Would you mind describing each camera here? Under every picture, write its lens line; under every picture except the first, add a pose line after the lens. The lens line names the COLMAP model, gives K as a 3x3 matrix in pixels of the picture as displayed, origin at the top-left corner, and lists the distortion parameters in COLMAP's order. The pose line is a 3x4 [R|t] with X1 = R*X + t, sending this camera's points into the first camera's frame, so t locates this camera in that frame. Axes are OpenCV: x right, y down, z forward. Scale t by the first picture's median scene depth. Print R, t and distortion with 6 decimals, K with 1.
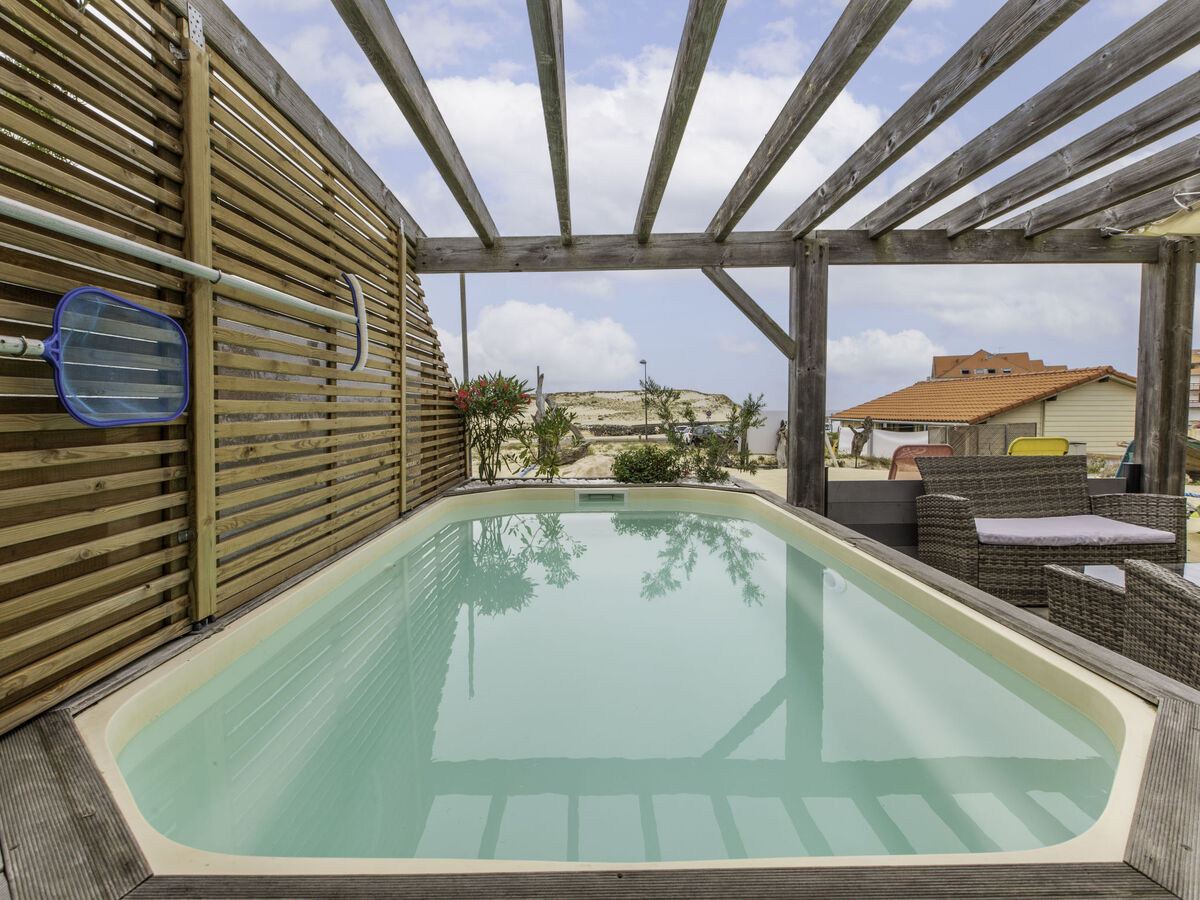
lens RADIAL K [[607.3, 0, 597.0], [0, 607.3, 445.2], [0, 0, 1]] dist [0.003541, 0.003351]
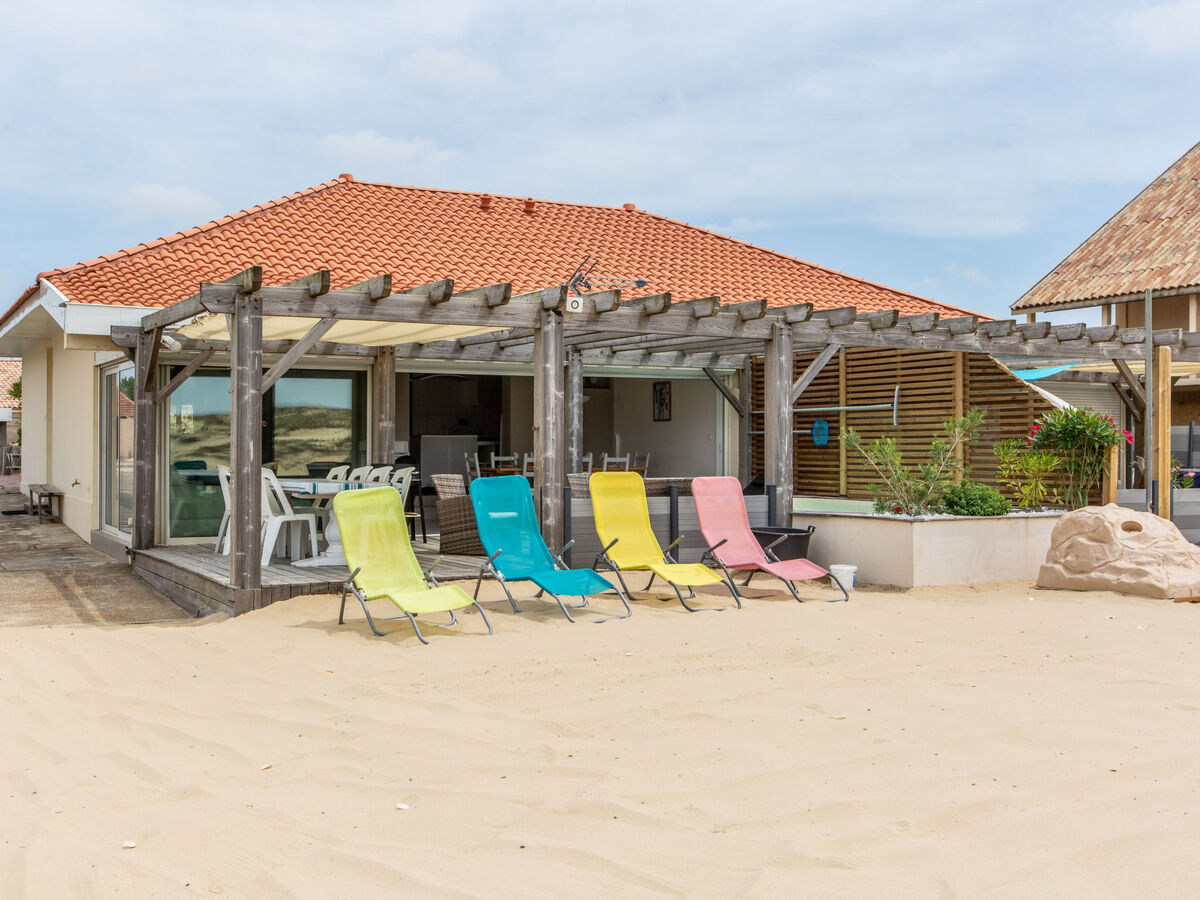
lens RADIAL K [[1313.3, 0, 622.2], [0, 1313.3, 436.6], [0, 0, 1]] dist [-0.020973, 0.000000]
pose [[-0.873013, 0.001964, -0.487693, 5.094892], [-0.024739, 0.998526, 0.048305, -0.500905], [0.487069, 0.054236, -0.871678, 8.252905]]
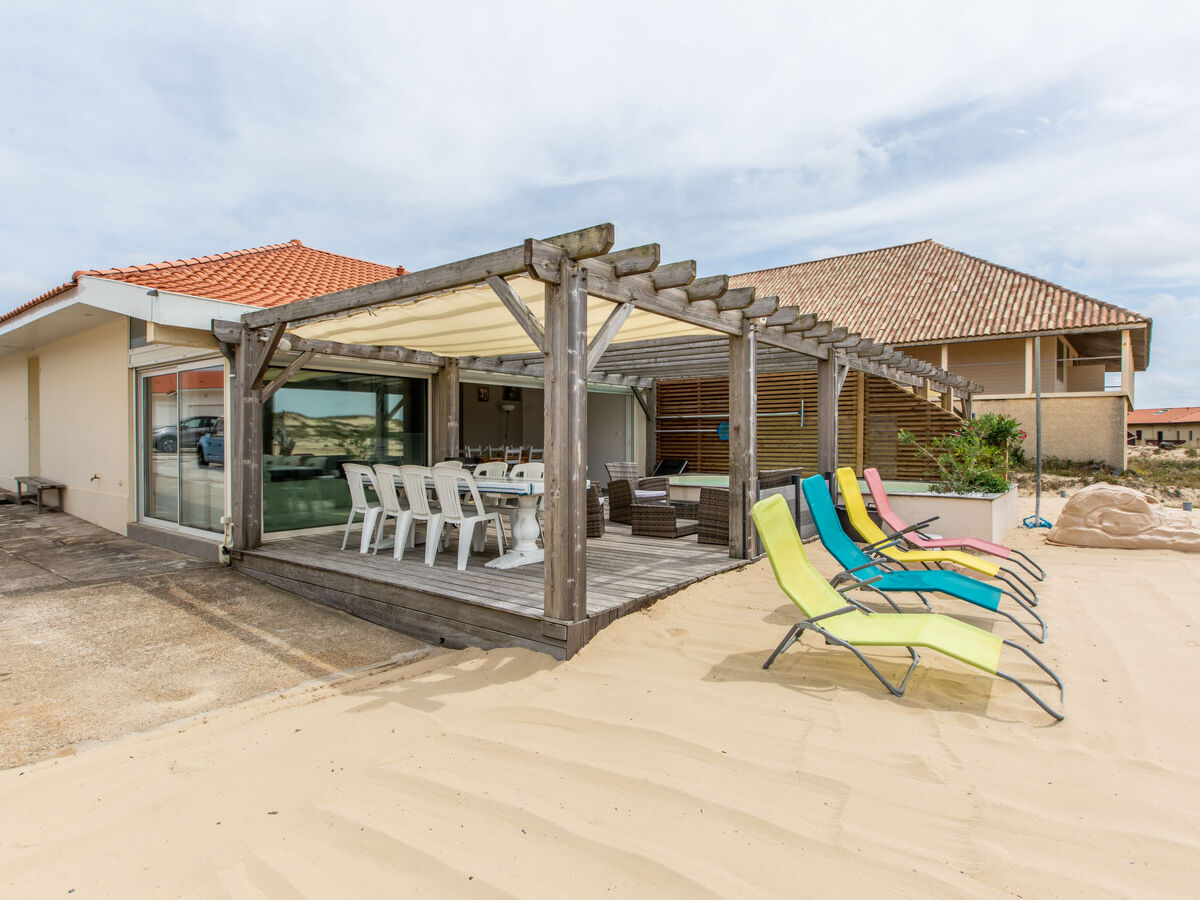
lens RADIAL K [[645.3, 0, 598.7], [0, 645.3, 441.8], [0, 0, 1]] dist [-0.006777, 0.003930]
pose [[-0.616557, 0.012875, -0.787205, 5.491791], [-0.041203, 0.997968, 0.048593, -0.279921], [0.786231, 0.062395, -0.614774, 3.952074]]
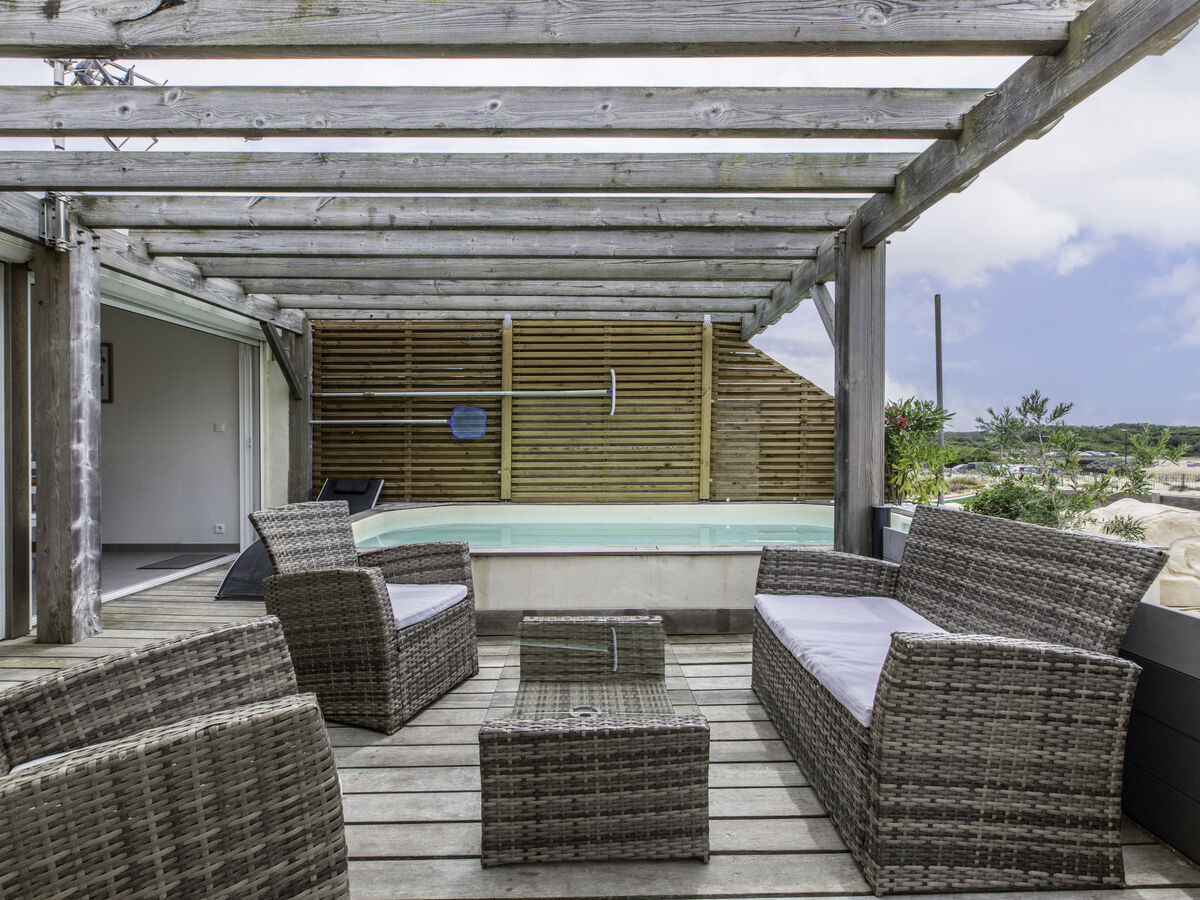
lens RADIAL K [[607.3, 0, 598.9], [0, 607.3, 447.2], [0, 0, 1]] dist [0.003541, 0.003351]
pose [[-0.000301, 0.015625, -0.999878, 2.758196], [-0.058720, 0.998152, 0.015615, -0.074604], [0.998274, 0.058718, 0.000617, 1.581831]]
